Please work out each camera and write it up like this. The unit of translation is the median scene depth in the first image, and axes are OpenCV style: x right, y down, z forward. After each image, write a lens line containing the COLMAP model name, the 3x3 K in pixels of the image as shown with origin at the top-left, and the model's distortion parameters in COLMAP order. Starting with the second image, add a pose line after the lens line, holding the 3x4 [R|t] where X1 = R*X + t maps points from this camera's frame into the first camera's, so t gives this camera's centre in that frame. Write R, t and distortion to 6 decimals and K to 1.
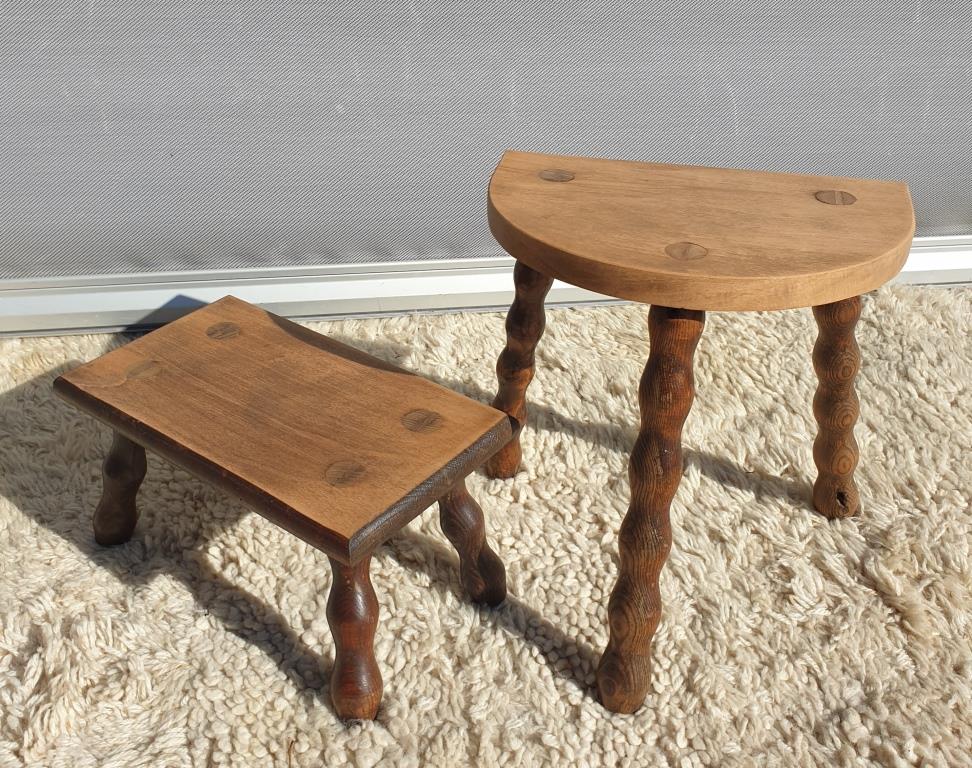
lens RADIAL K [[1087.7, 0, 448.1], [0, 1087.7, 287.8], [0, 0, 1]] dist [-0.050664, 0.096330]
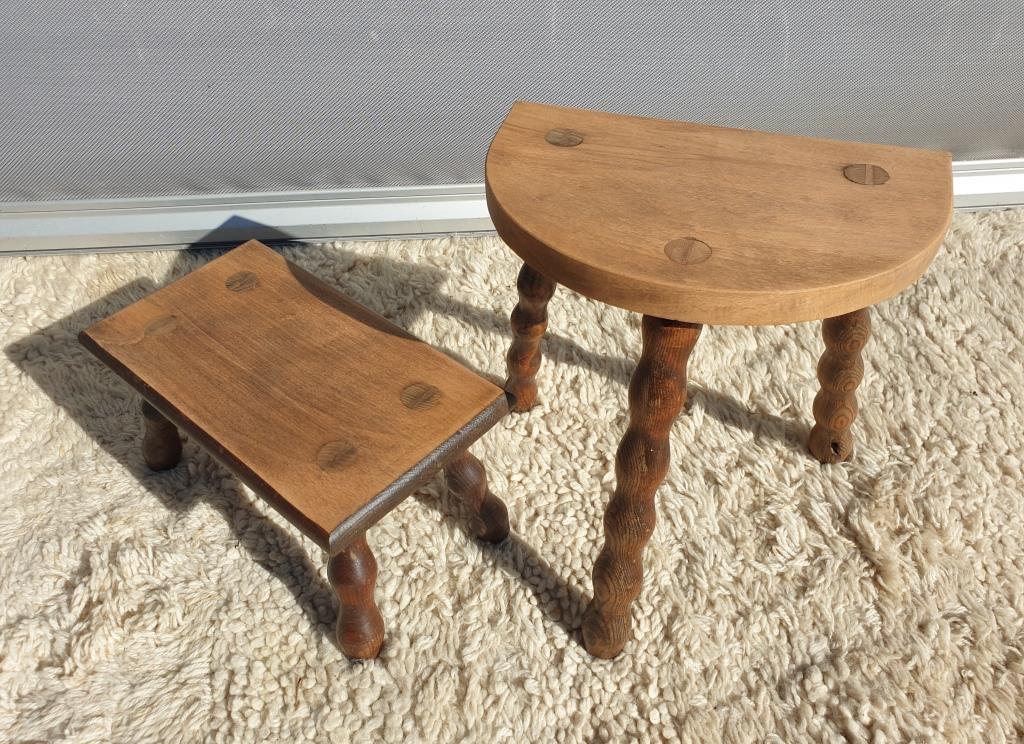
lens RADIAL K [[843.7, 0, 492.0], [0, 843.7, 402.9], [0, 0, 1]] dist [0.000591, -0.008632]
pose [[0.998197, 0.027272, -0.053472, 0.080585], [-0.010099, 0.954433, 0.298256, -0.099013], [0.059170, -0.297178, 0.952987, 0.232790]]
